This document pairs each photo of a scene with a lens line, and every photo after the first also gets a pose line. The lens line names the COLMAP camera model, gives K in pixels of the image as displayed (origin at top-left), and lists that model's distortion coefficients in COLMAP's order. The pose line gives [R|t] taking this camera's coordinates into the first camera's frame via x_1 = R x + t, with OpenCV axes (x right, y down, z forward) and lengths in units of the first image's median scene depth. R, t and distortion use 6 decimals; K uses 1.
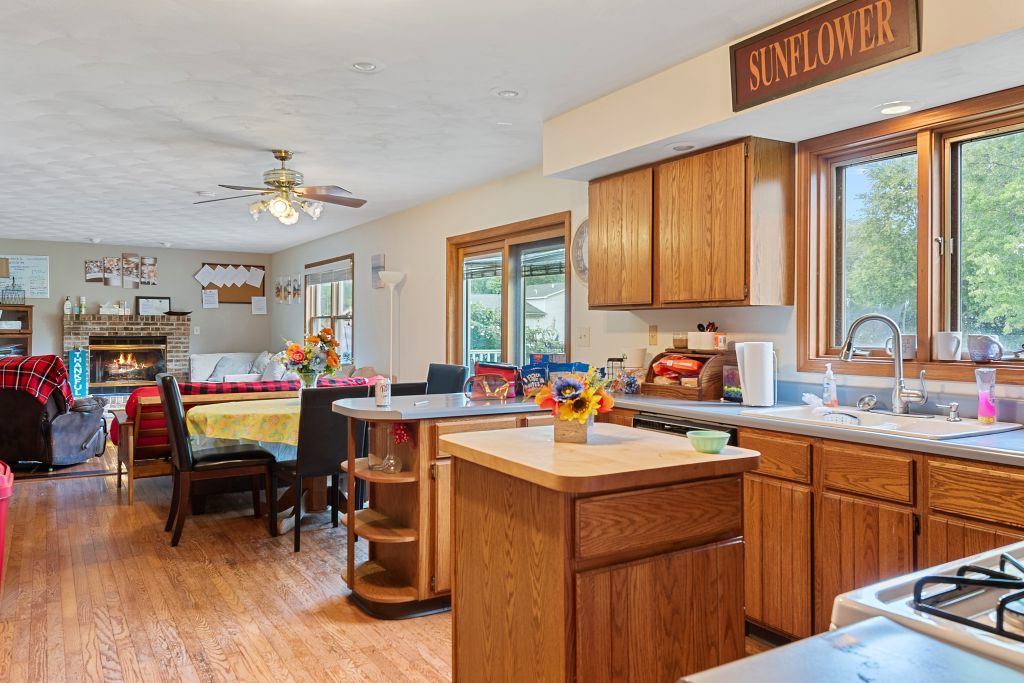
lens RADIAL K [[738.4, 0, 518.0], [0, 738.4, 332.5], [0, 0, 1]] dist [0.004982, 0.001619]
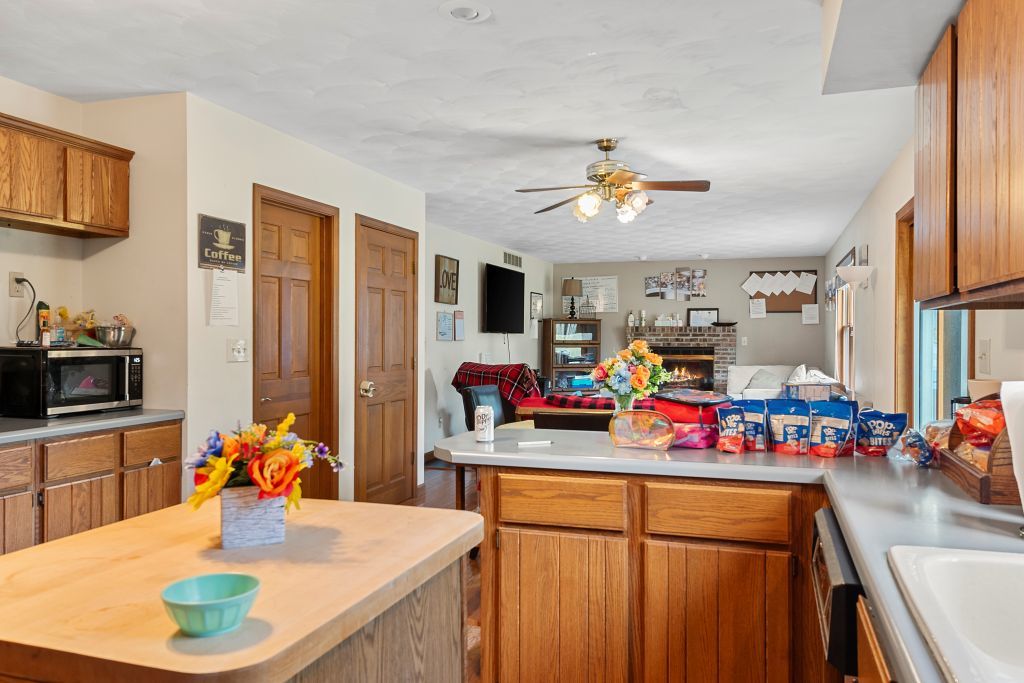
lens RADIAL K [[738.4, 0, 518.0], [0, 738.4, 332.5], [0, 0, 1]] dist [0.004982, 0.001619]
pose [[0.641609, -0.007724, -0.766993, 0.127002], [-0.002756, 0.999920, -0.012375, -0.001678], [0.767027, 0.010054, 0.641536, 0.154392]]
